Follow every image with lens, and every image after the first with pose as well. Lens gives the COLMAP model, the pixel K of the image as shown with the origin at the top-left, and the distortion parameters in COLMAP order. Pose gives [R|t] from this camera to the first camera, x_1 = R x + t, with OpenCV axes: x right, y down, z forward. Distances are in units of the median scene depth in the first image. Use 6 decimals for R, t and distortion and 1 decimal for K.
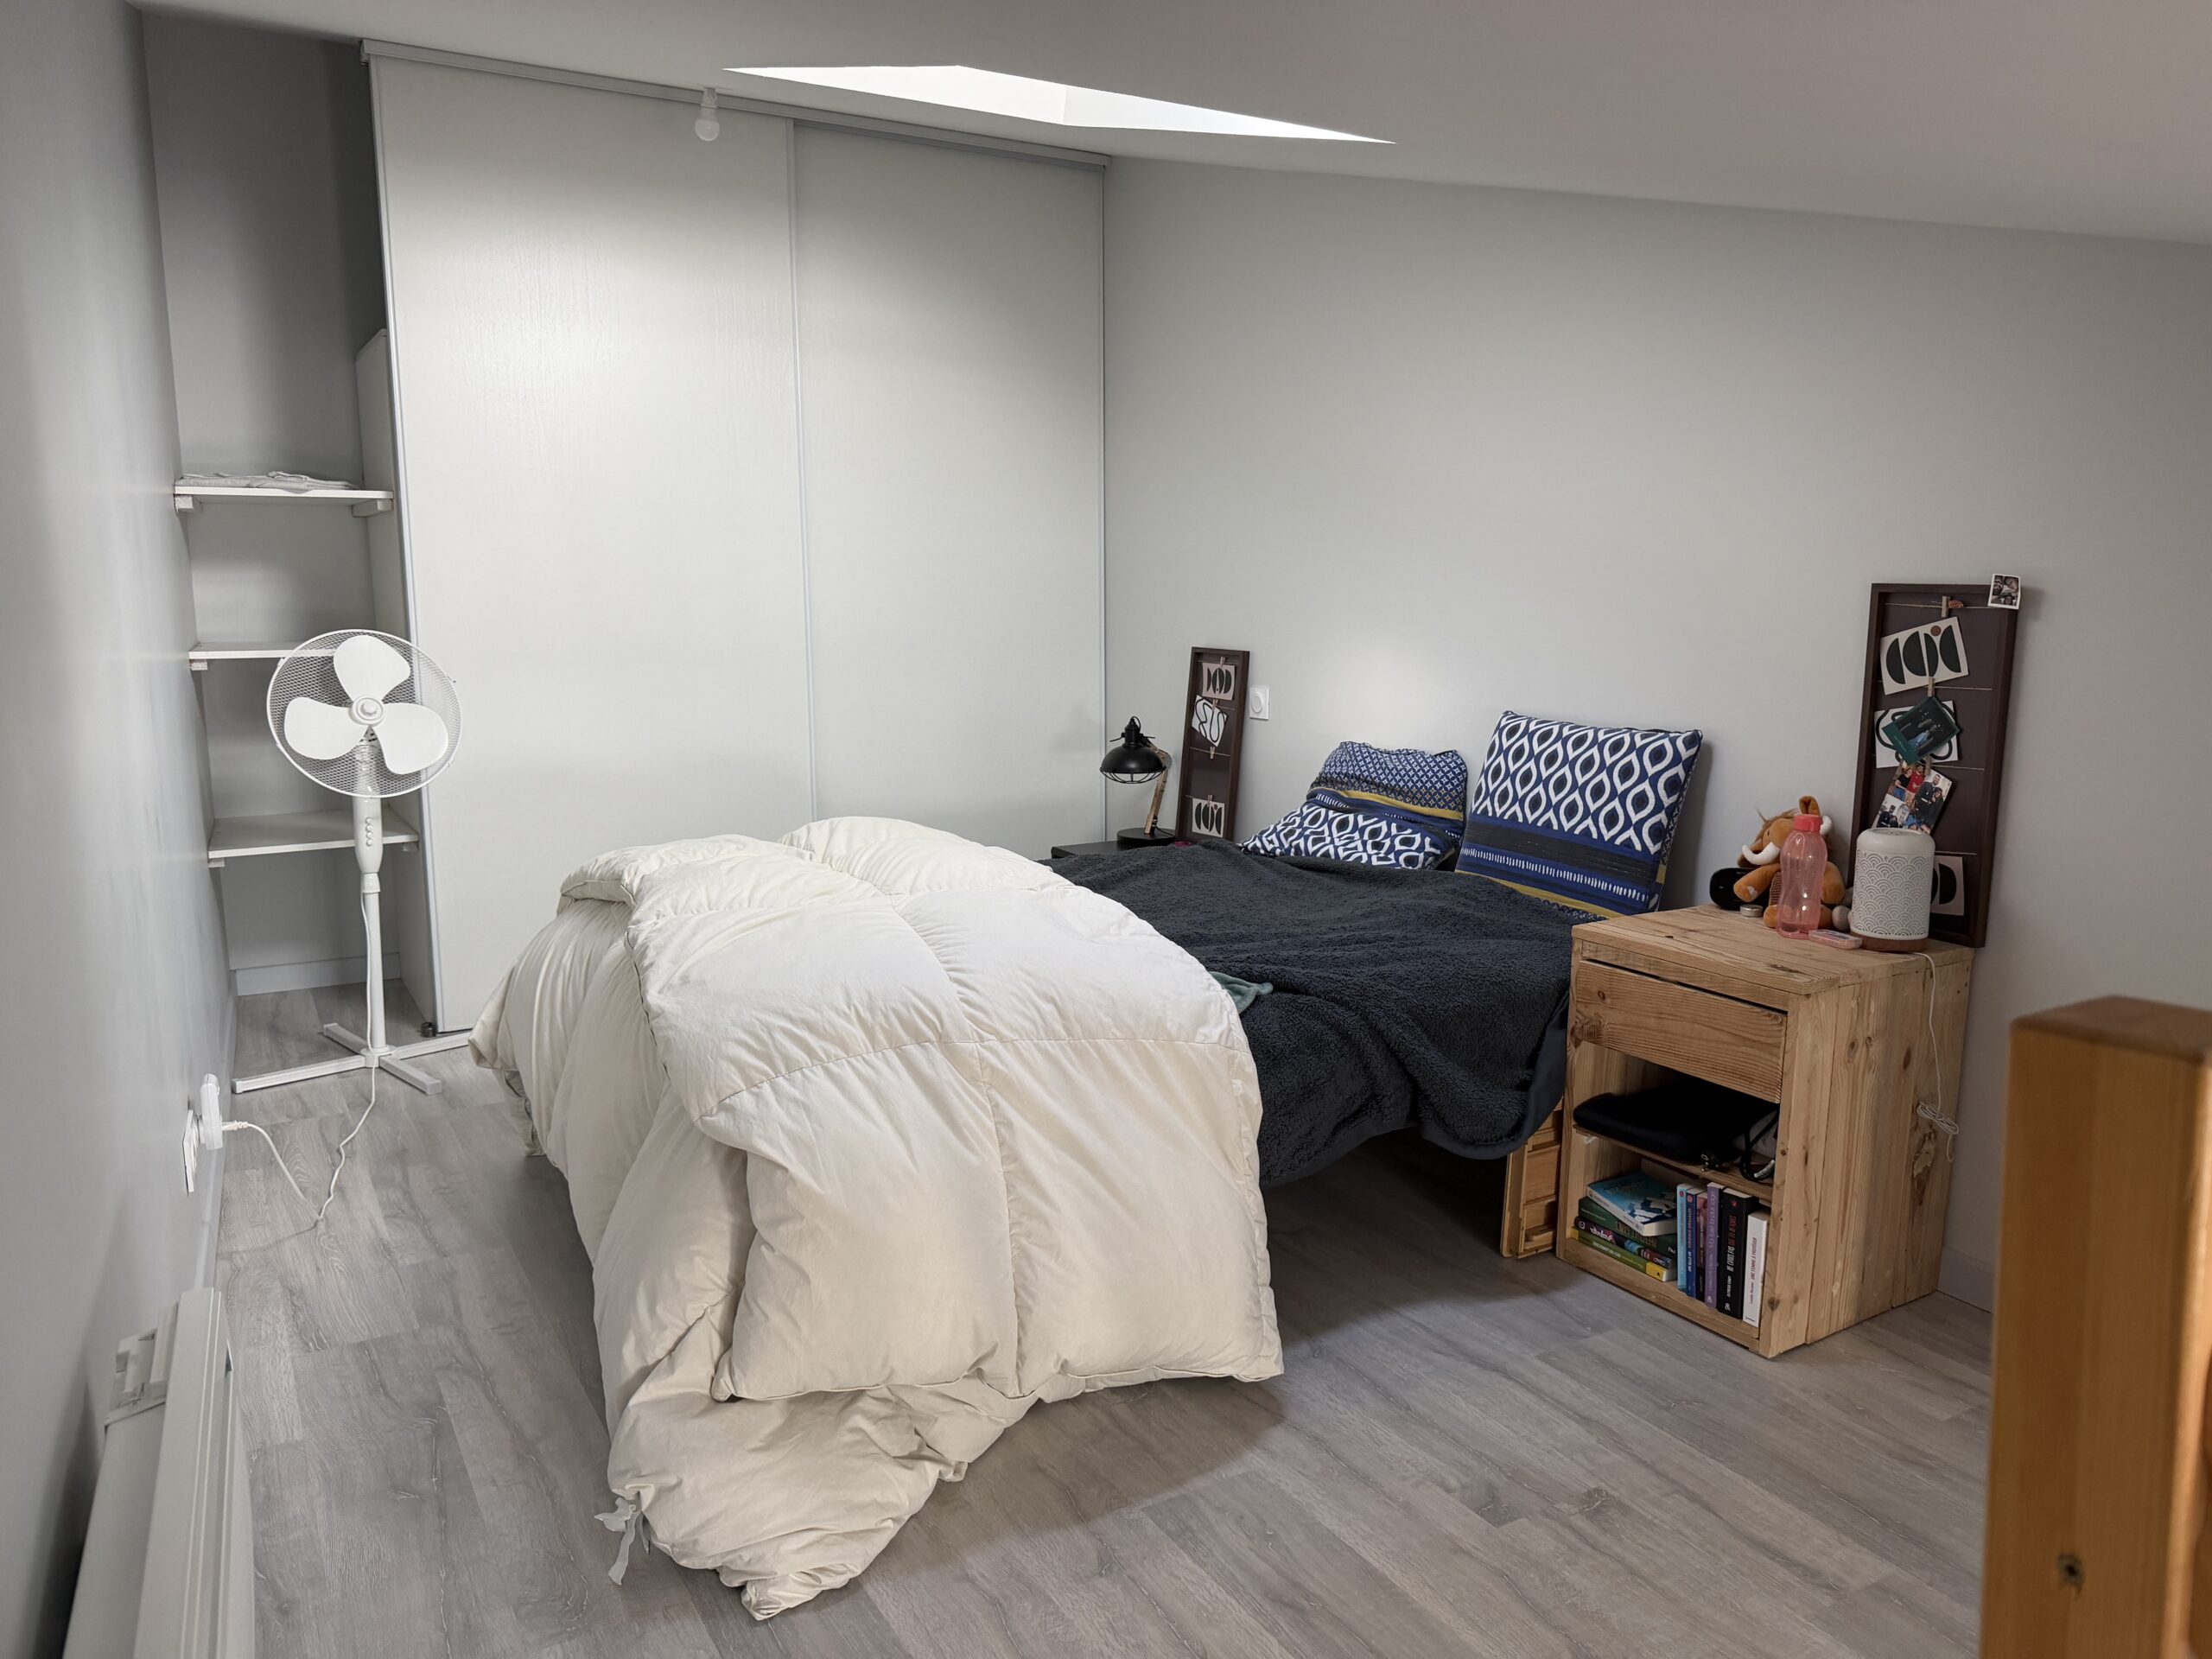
lens RADIAL K [[1515.7, 0, 1106.0], [0, 1515.7, 829.5], [0, 0, 1]] dist [0.045039, -0.058133]
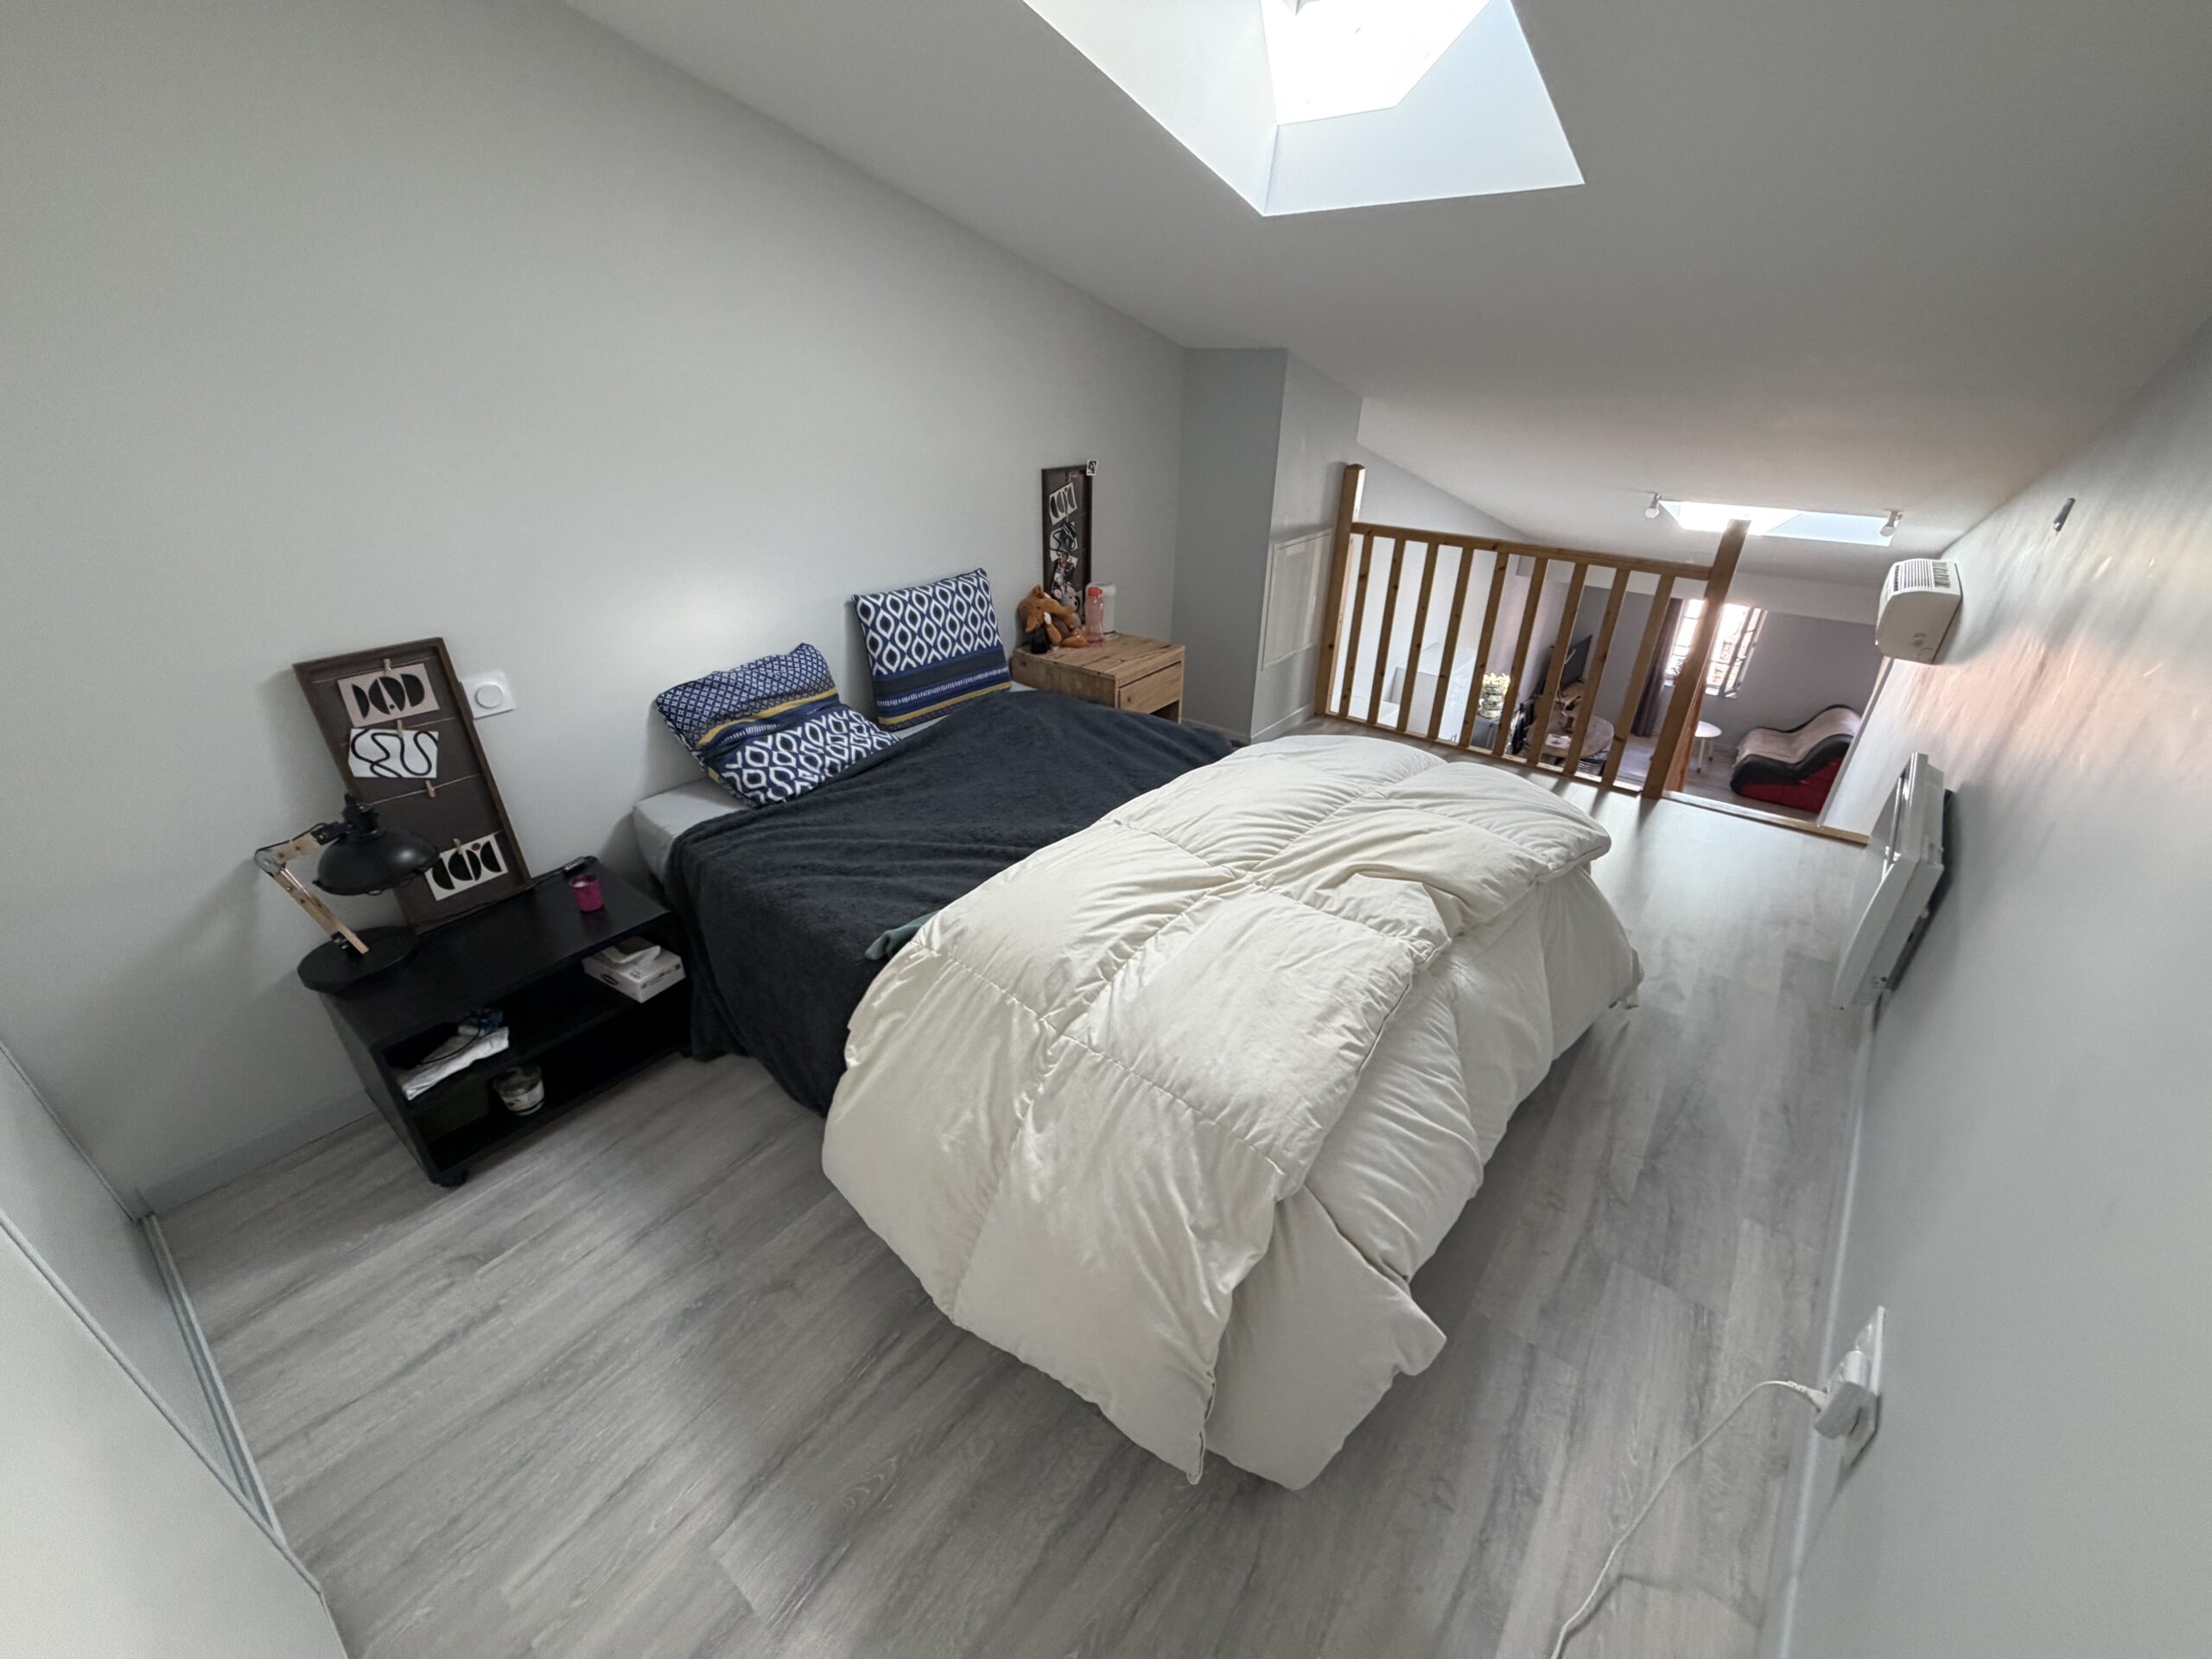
lens RADIAL K [[893.5, 0, 1106.0], [0, 893.5, 829.5], [0, 0, 1]] dist [-0.000003, -0.000068]
pose [[-0.364684, -0.430909, 0.825423, -0.611247], [0.150205, 0.847638, 0.508870, -0.301689], [-0.918936, 0.309559, -0.244396, 1.191245]]
